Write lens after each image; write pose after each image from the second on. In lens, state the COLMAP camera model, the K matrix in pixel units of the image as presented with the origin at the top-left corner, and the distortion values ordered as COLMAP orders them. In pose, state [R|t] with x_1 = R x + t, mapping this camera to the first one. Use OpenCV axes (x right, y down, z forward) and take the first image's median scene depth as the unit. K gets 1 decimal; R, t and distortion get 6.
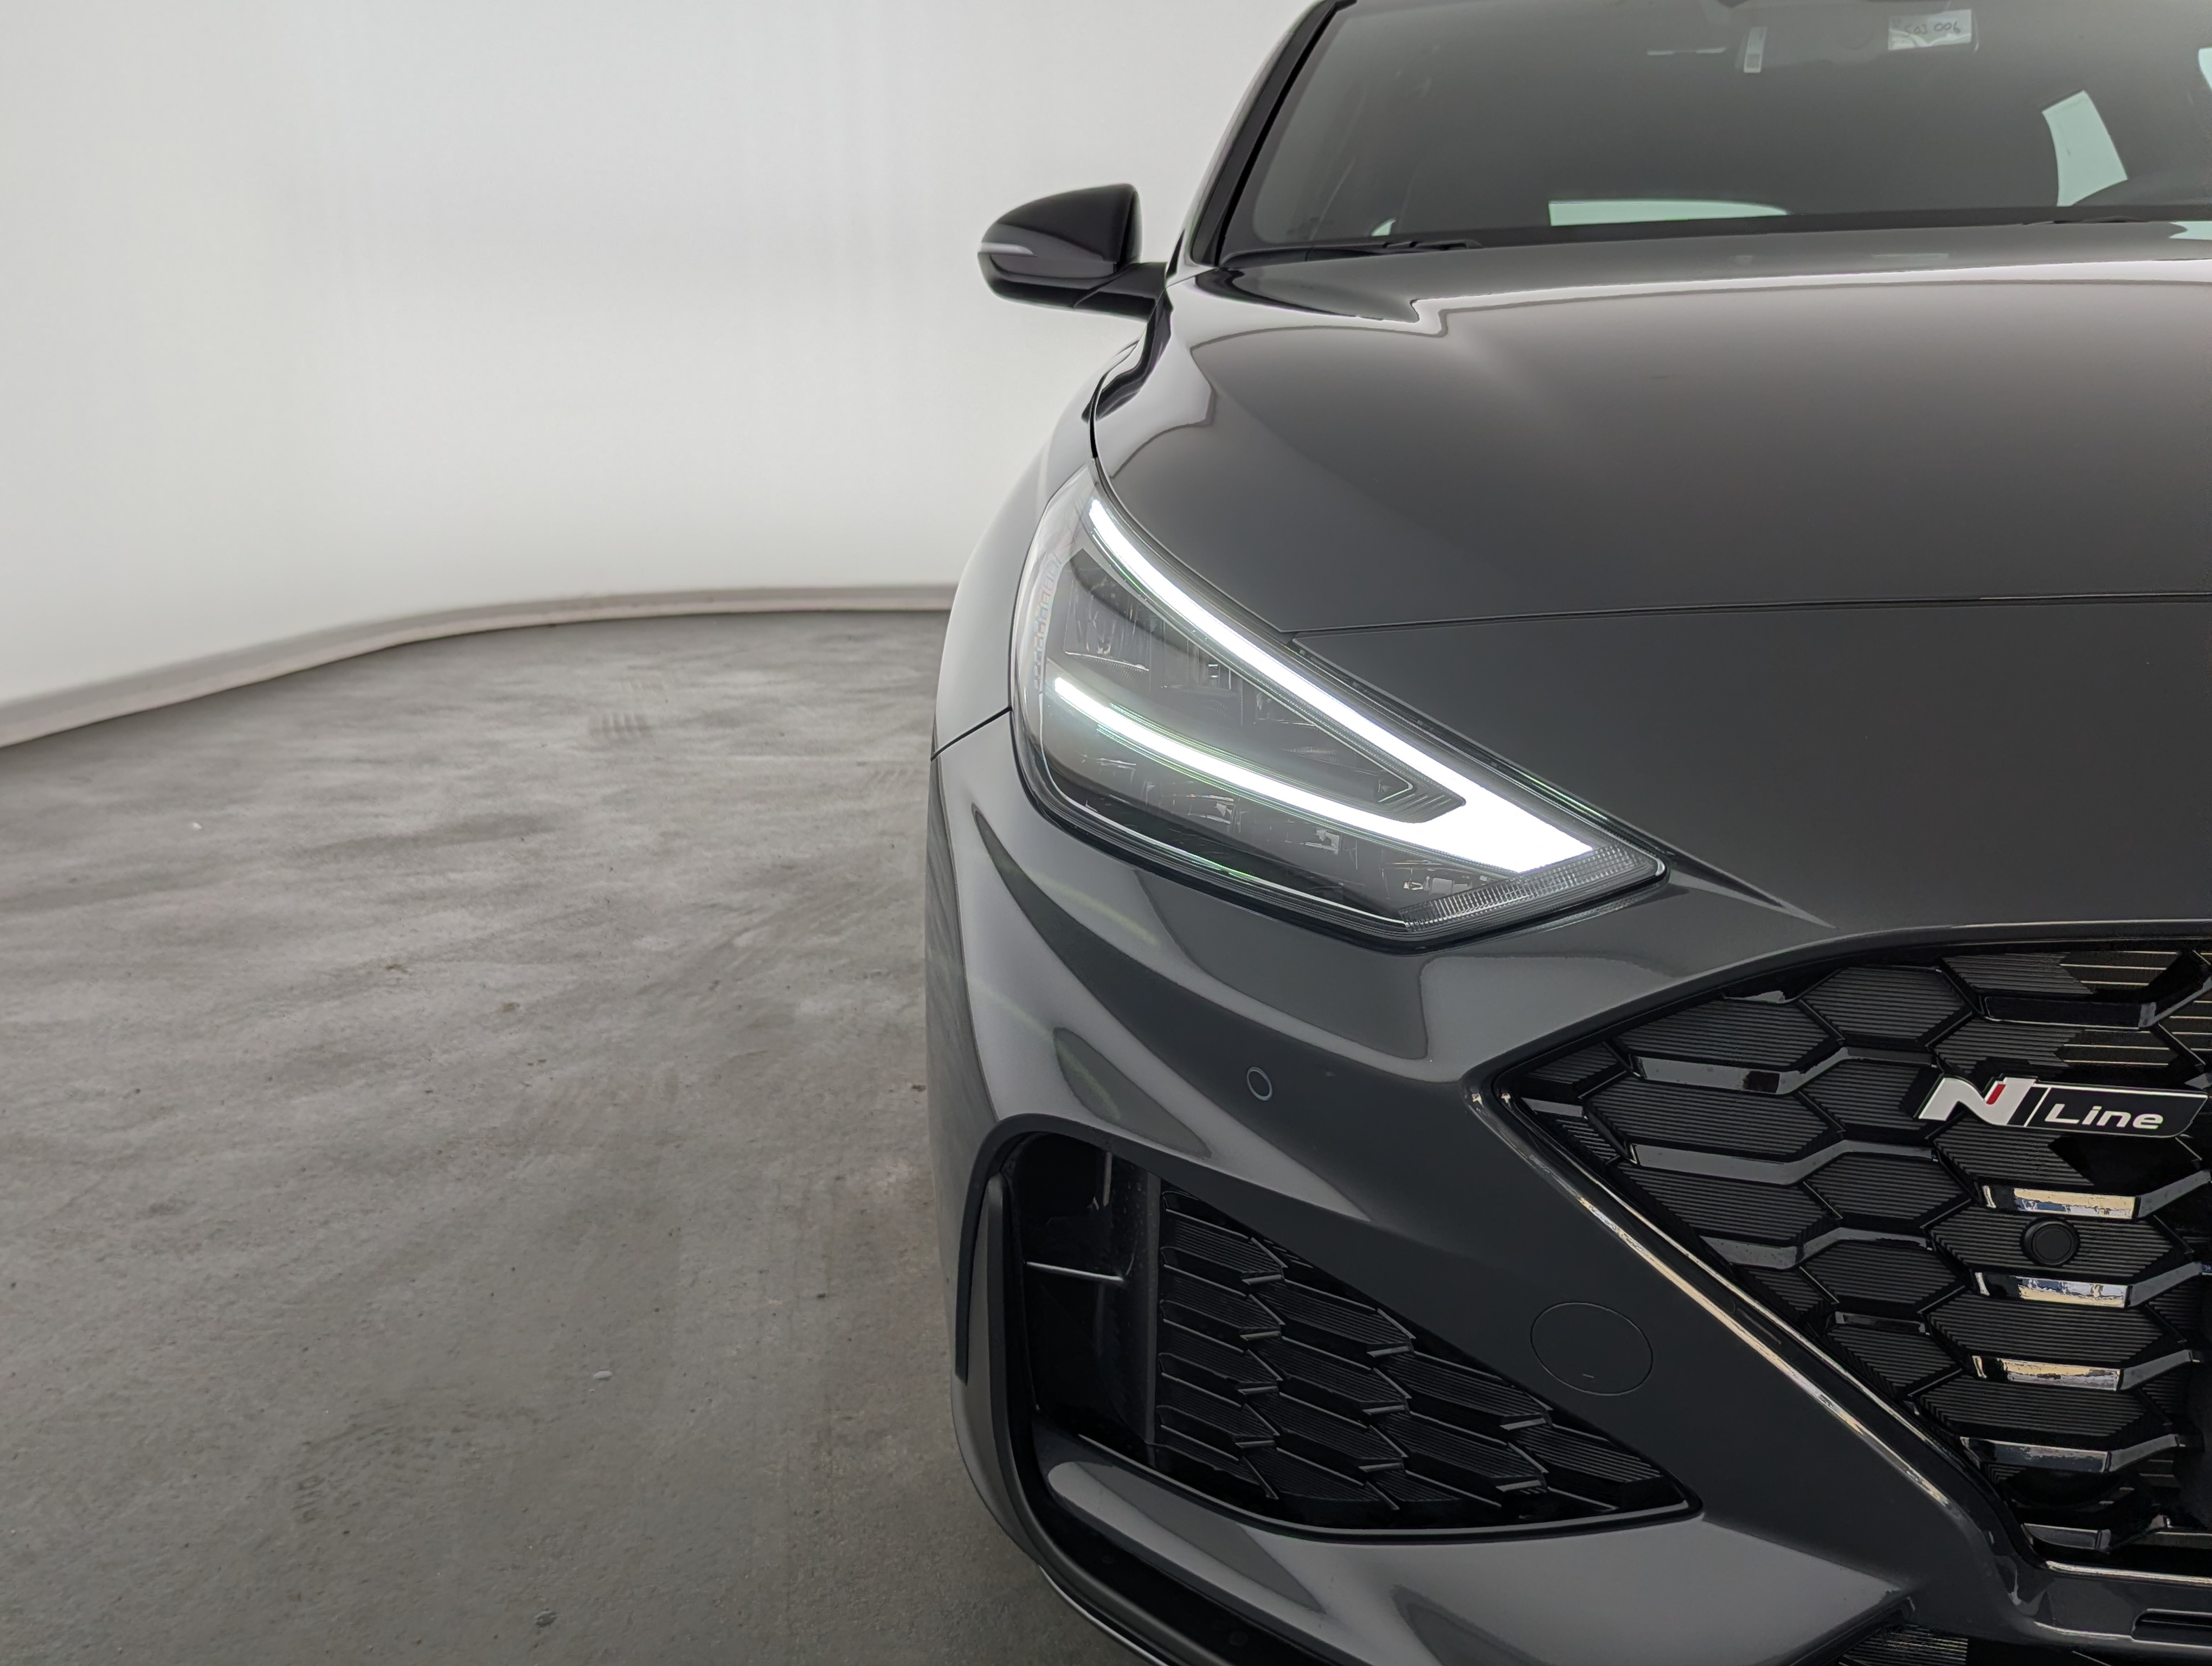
lens RADIAL K [[2037.9, 0, 1089.1], [0, 2037.9, 835.8], [0, 0, 1]] dist [0.015681, 0.000000]
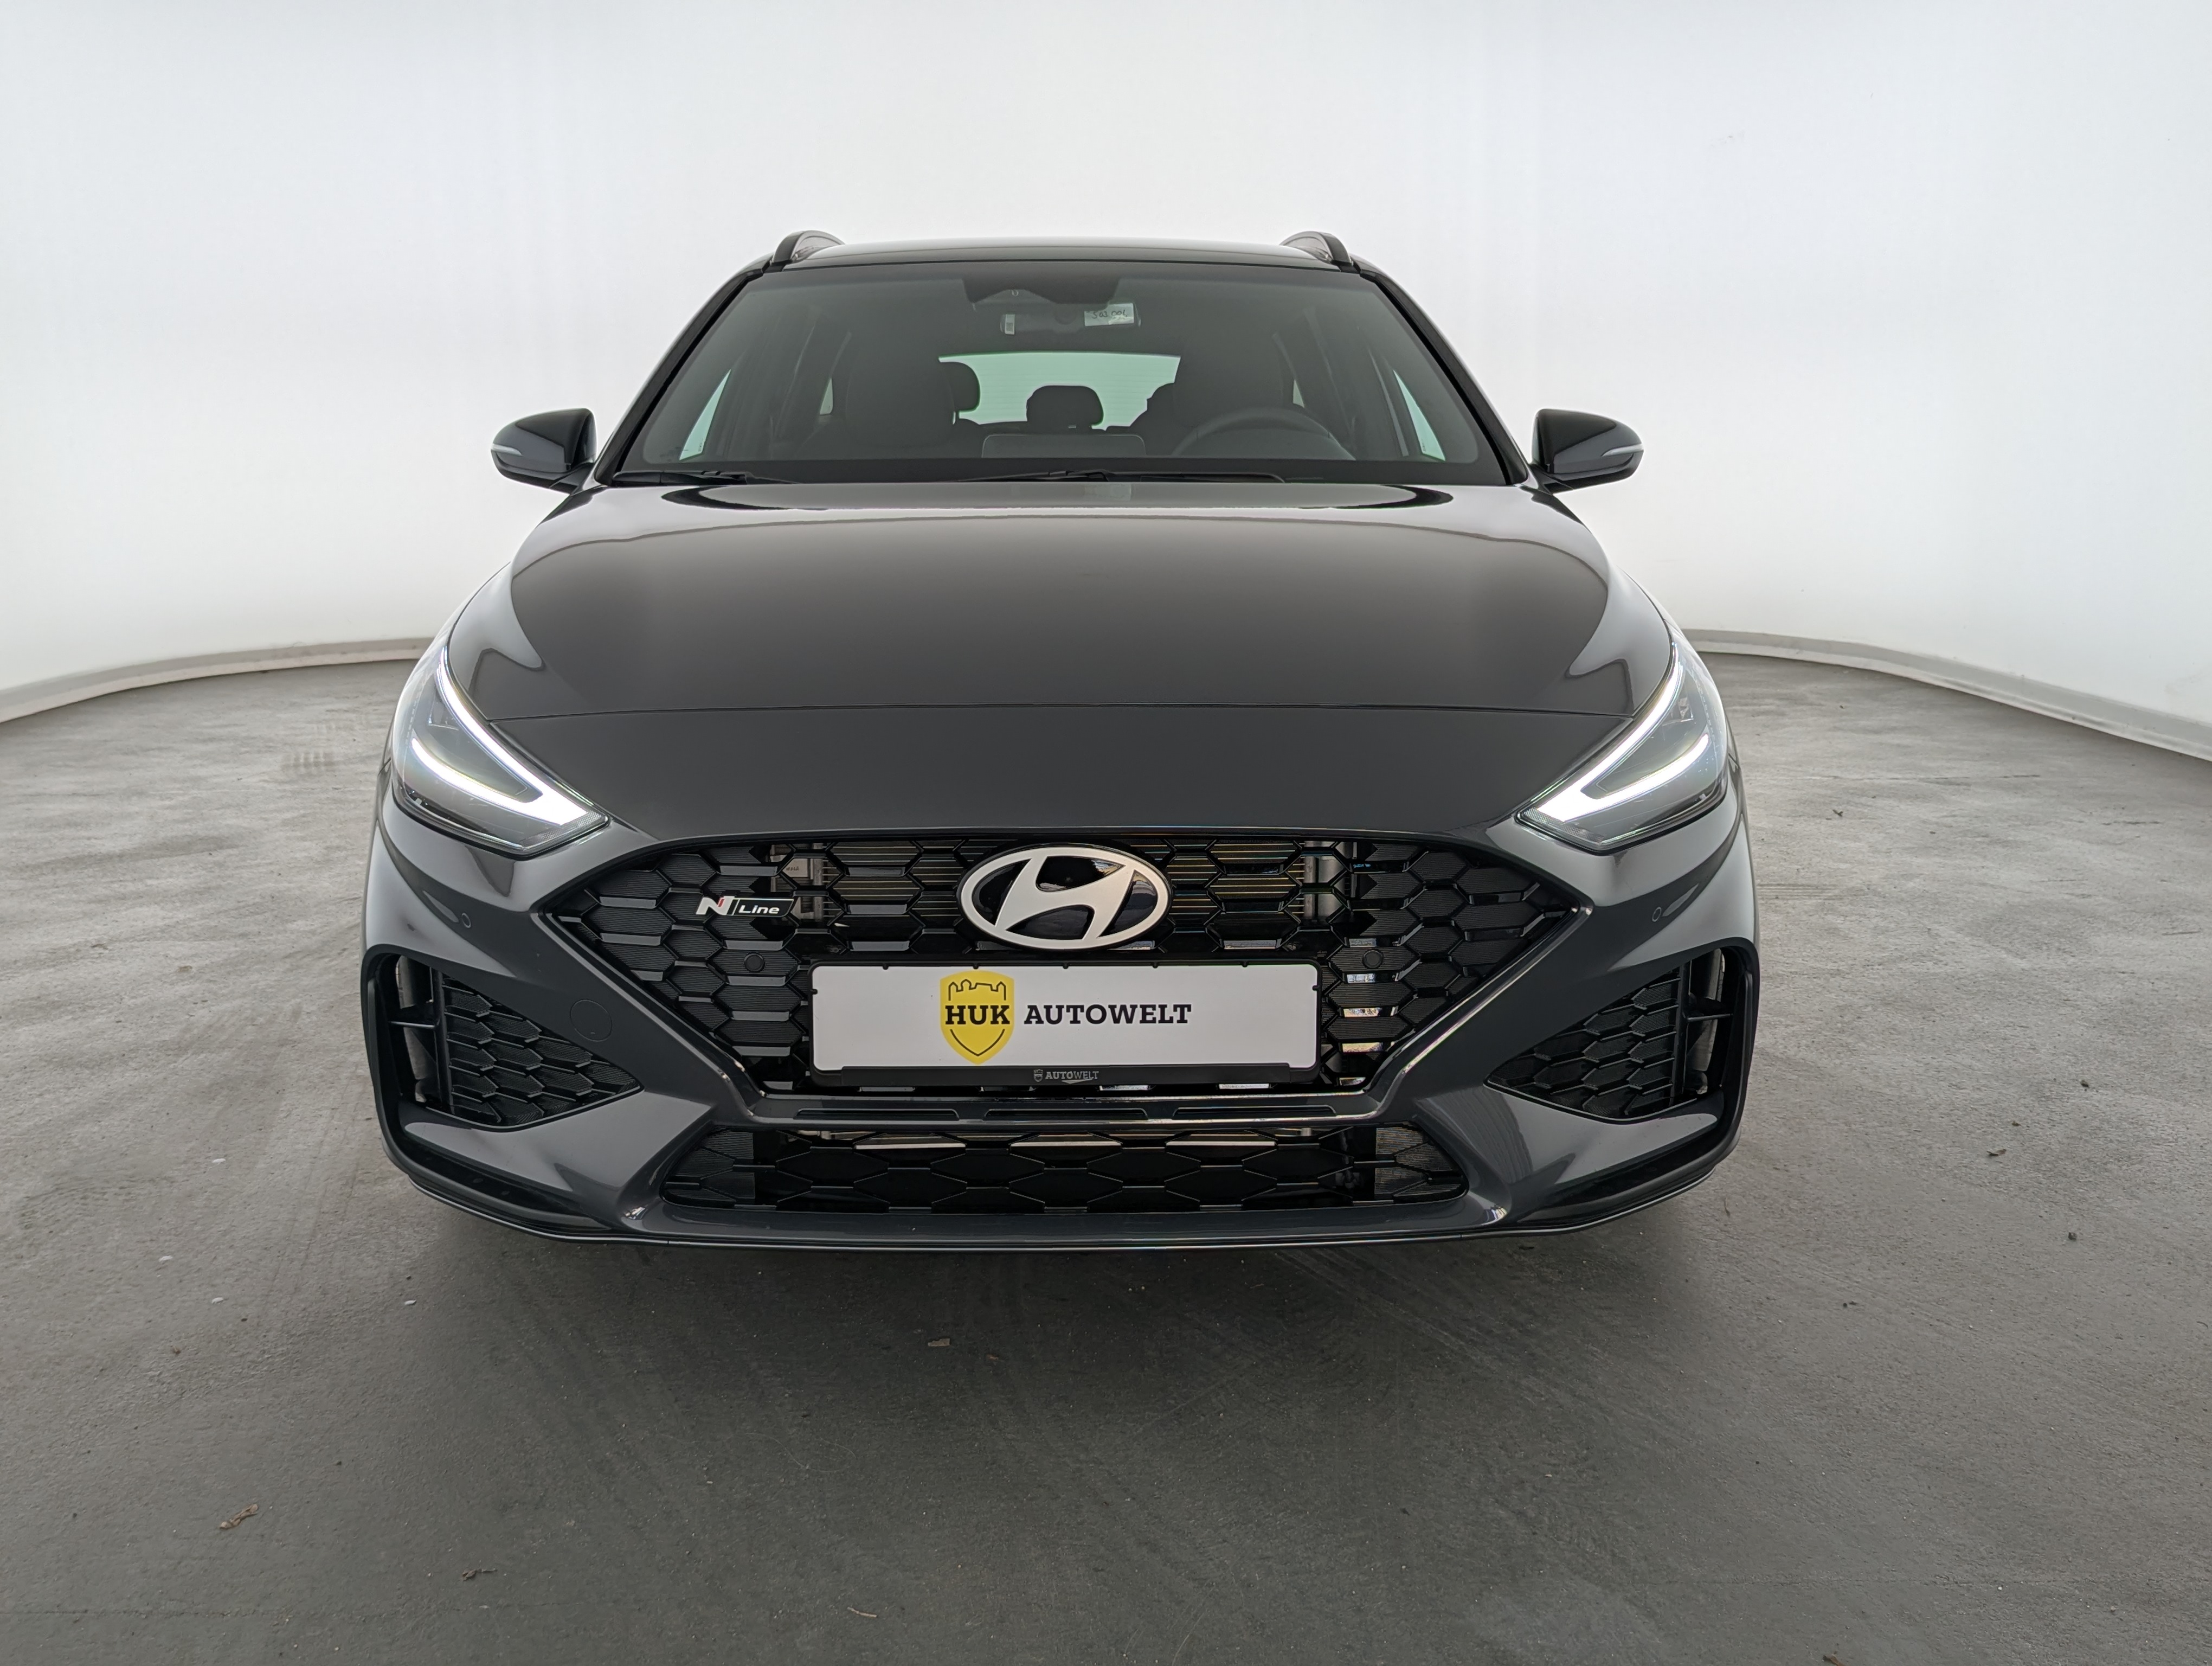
lens RADIAL K [[2037.9, 0, 1121.1], [0, 2037.9, 814.5], [0, 0, 1]] dist [0.015681, 0.000000]
pose [[0.992372, -0.017704, 0.121998, 0.220814], [0.020510, 0.999552, -0.021789, 0.028487], [-0.121557, 0.024126, 0.992291, -0.560179]]
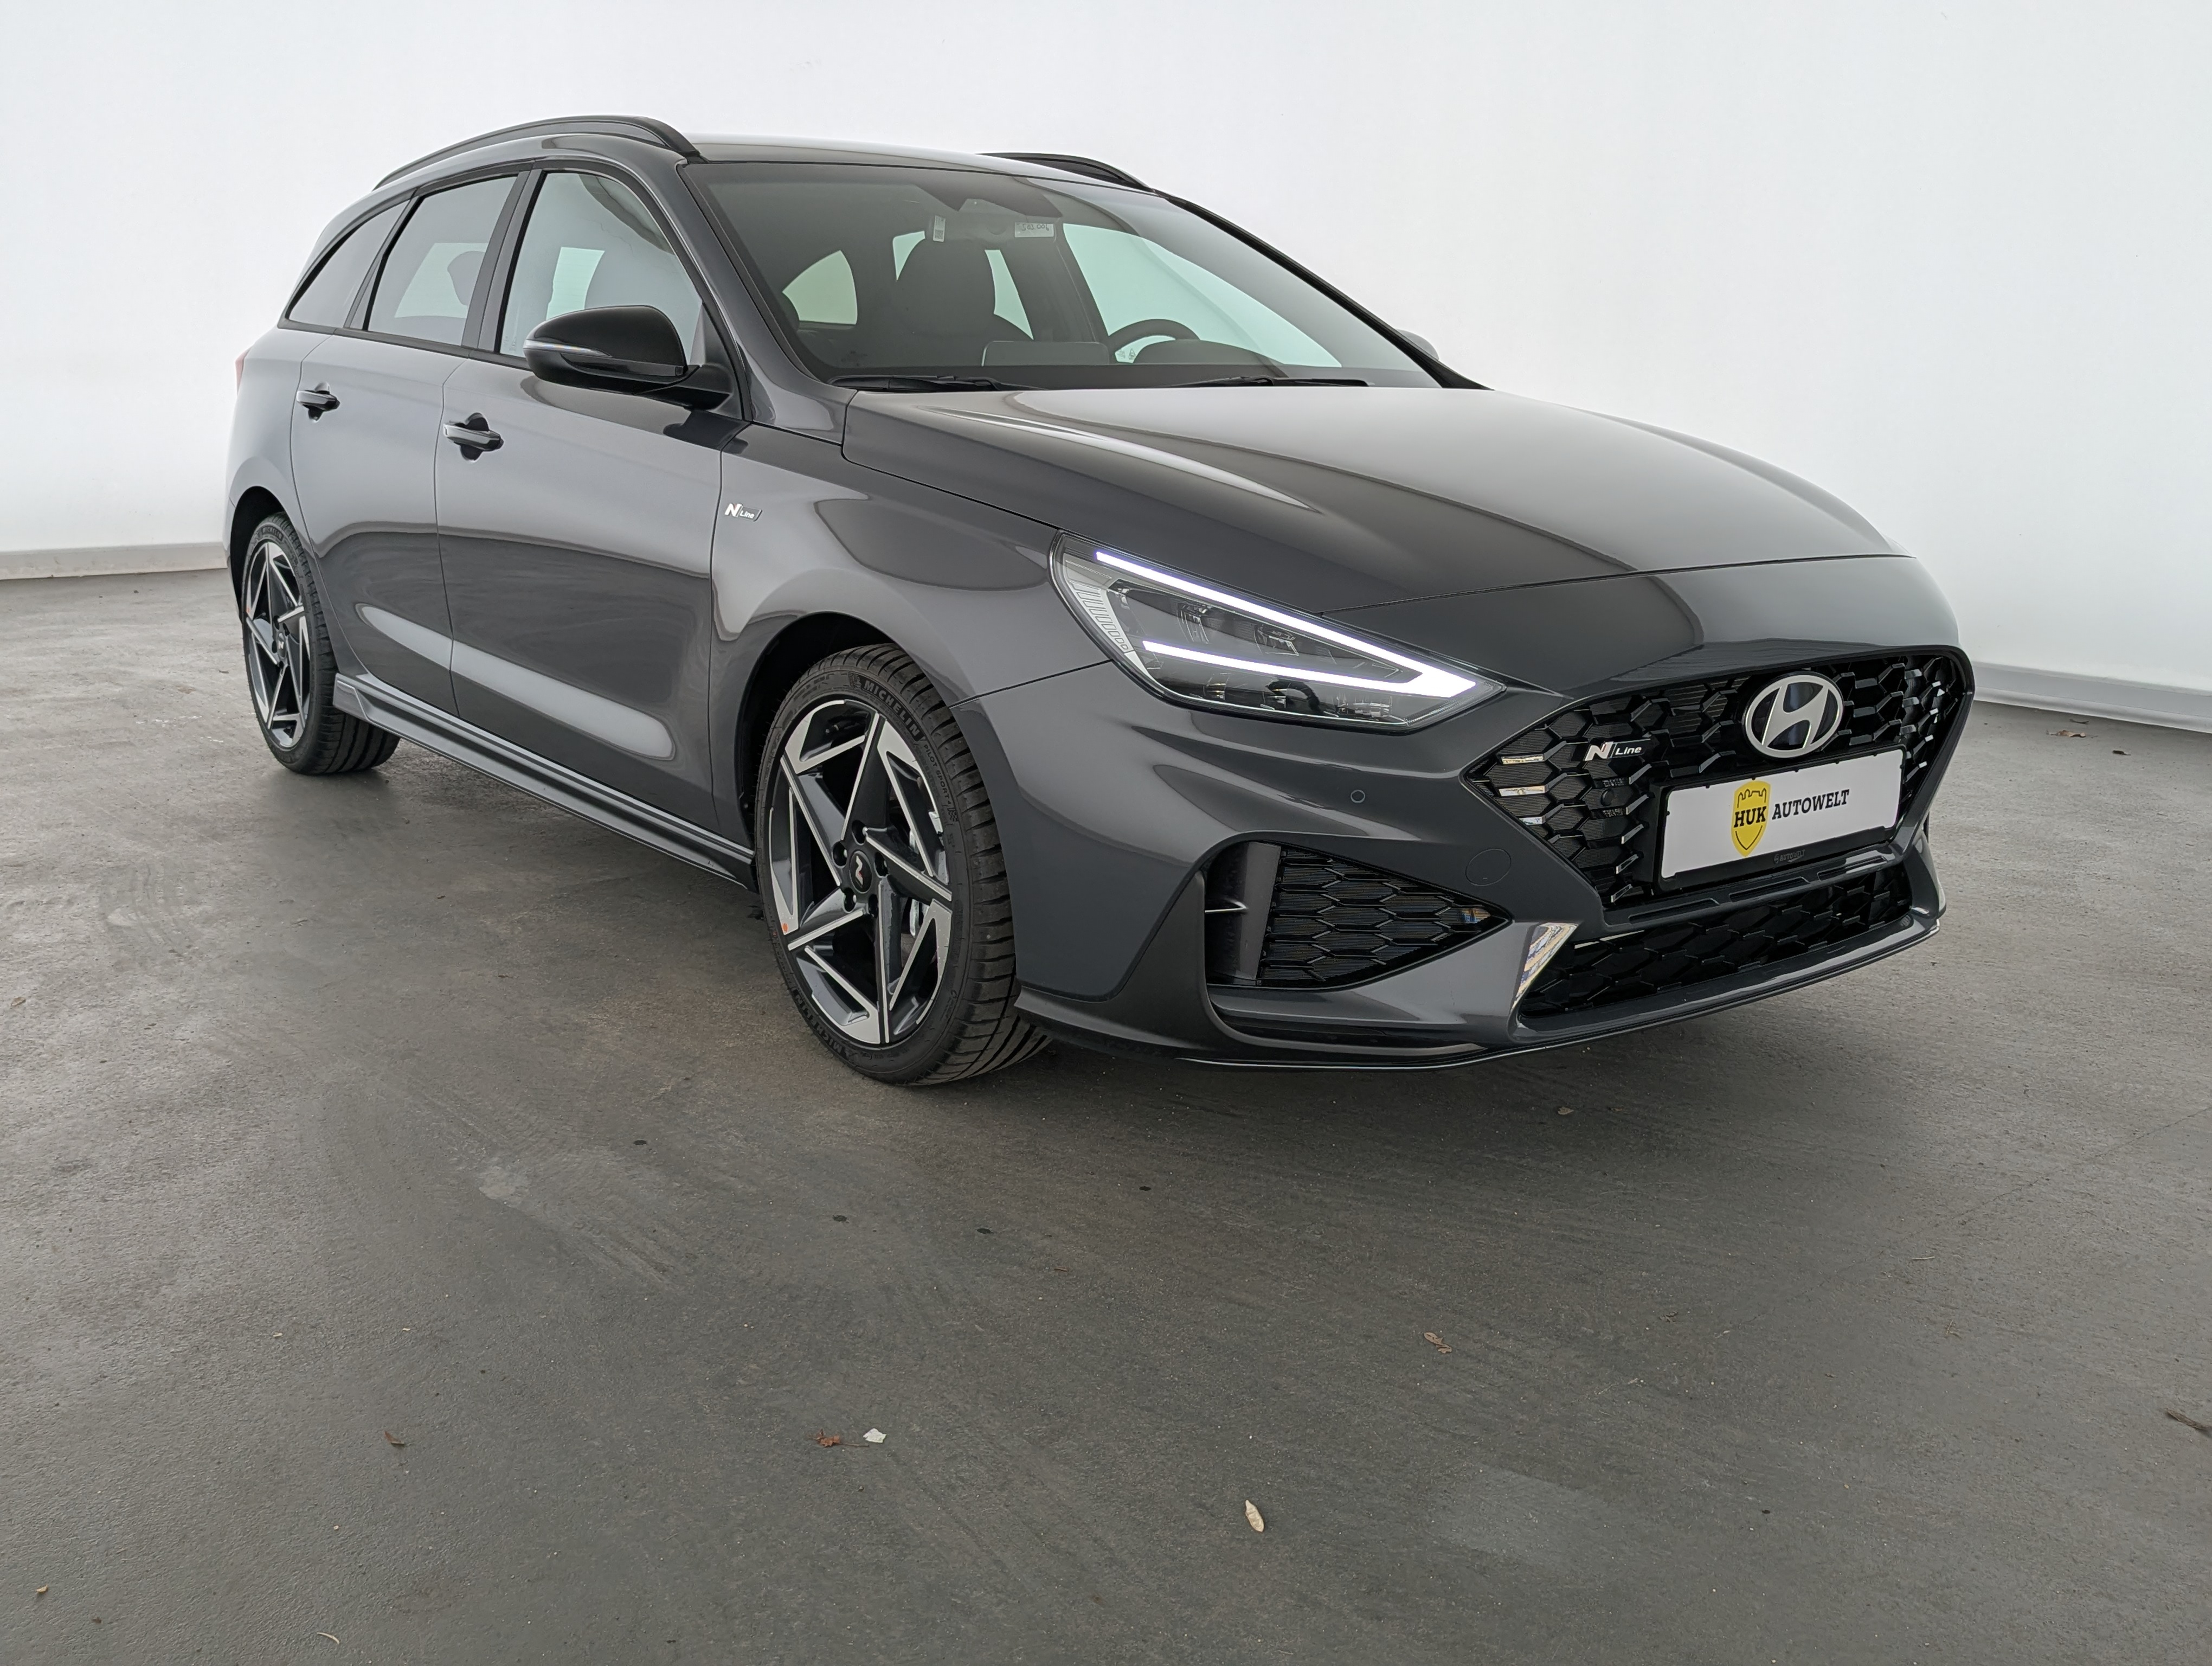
lens RADIAL K [[2037.9, 0, 1083.6], [0, 2037.9, 841.8], [0, 0, 1]] dist [0.015681, 0.000000]
pose [[0.732543, -0.146531, 0.664763, -0.747509], [0.124229, 0.988934, 0.081091, -0.026946], [-0.669289, 0.023180, 0.742640, -0.250759]]
